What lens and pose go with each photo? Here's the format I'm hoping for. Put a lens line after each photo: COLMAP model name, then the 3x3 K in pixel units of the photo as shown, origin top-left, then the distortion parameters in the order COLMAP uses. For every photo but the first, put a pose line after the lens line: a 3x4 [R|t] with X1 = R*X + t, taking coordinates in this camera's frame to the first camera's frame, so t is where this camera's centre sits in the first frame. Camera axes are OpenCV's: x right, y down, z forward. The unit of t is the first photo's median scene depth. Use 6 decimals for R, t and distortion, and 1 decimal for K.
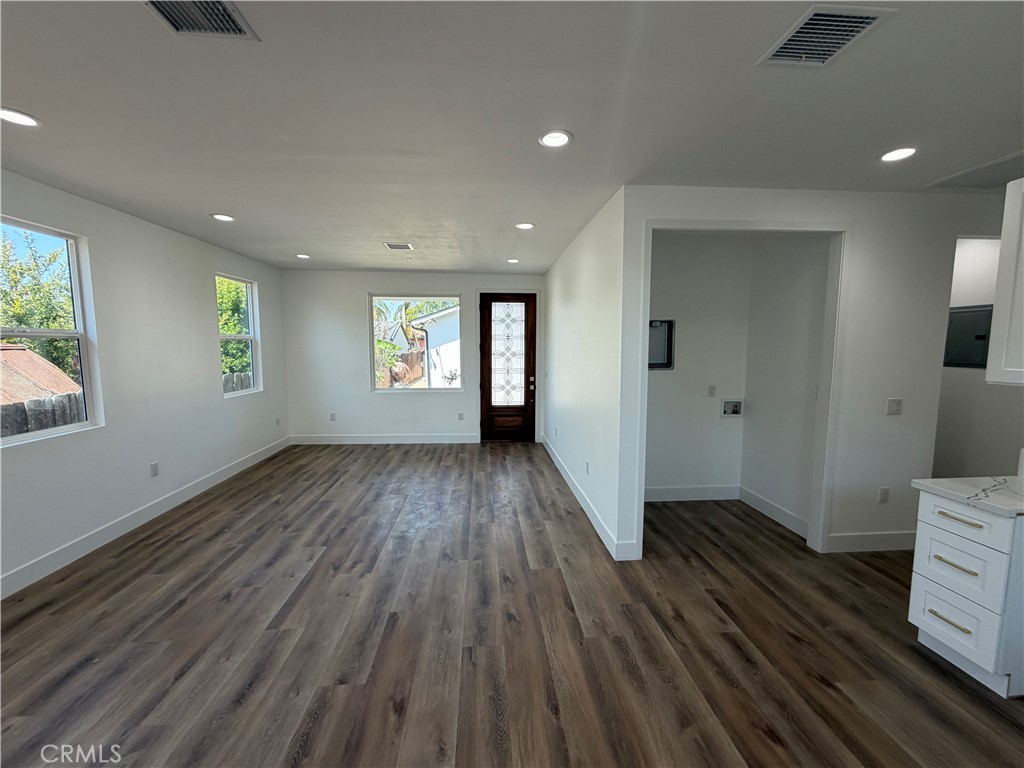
lens RADIAL K [[408.1, 0, 510.9], [0, 408.1, 385.0], [0, 0, 1]] dist [-0.000370, 0.000414]
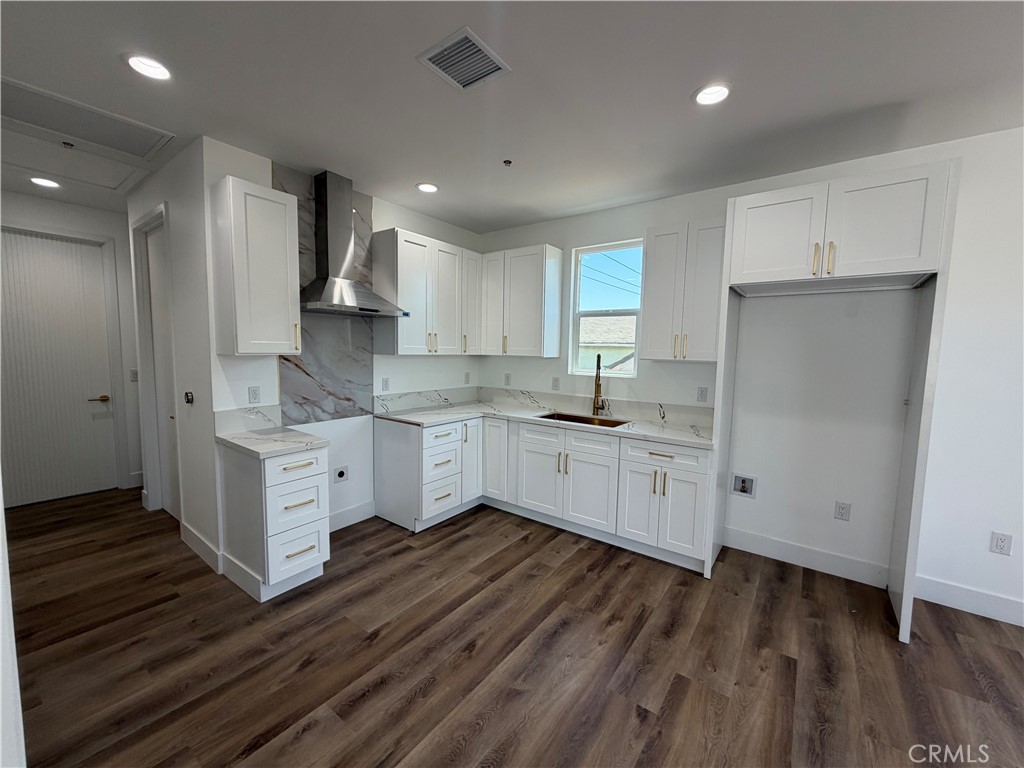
lens RADIAL K [[408.1, 0, 510.8], [0, 408.1, 385.5], [0, 0, 1]] dist [-0.000370, 0.000414]
pose [[-0.758737, -0.072284, 0.647374, -0.080162], [0.045955, 0.985408, 0.163888, -0.041668], [-0.649774, 0.154098, -0.744344, 0.808538]]
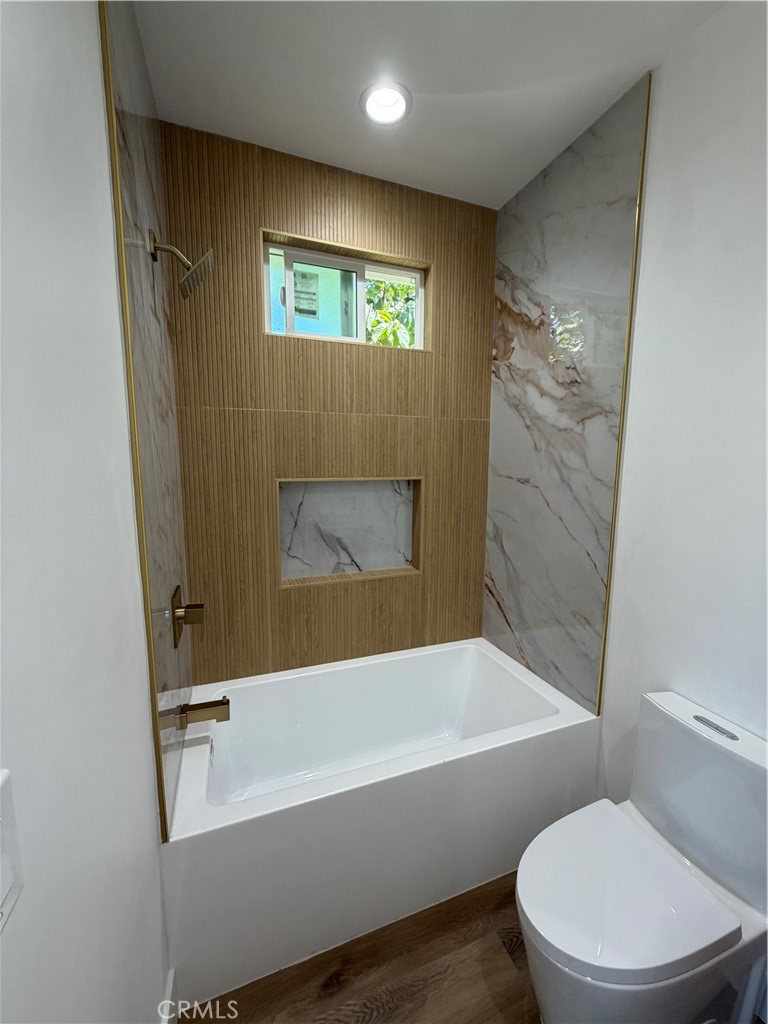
lens RADIAL K [[408.1, 0, 383.1], [0, 408.1, 510.4], [0, 0, 1]] dist [-0.000370, 0.000414]
pose [[0.965790, -0.026636, 0.257955, 0.476415], [0.020832, 0.999465, 0.025206, -0.122582], [-0.258488, -0.018970, 0.965828, -0.064625]]
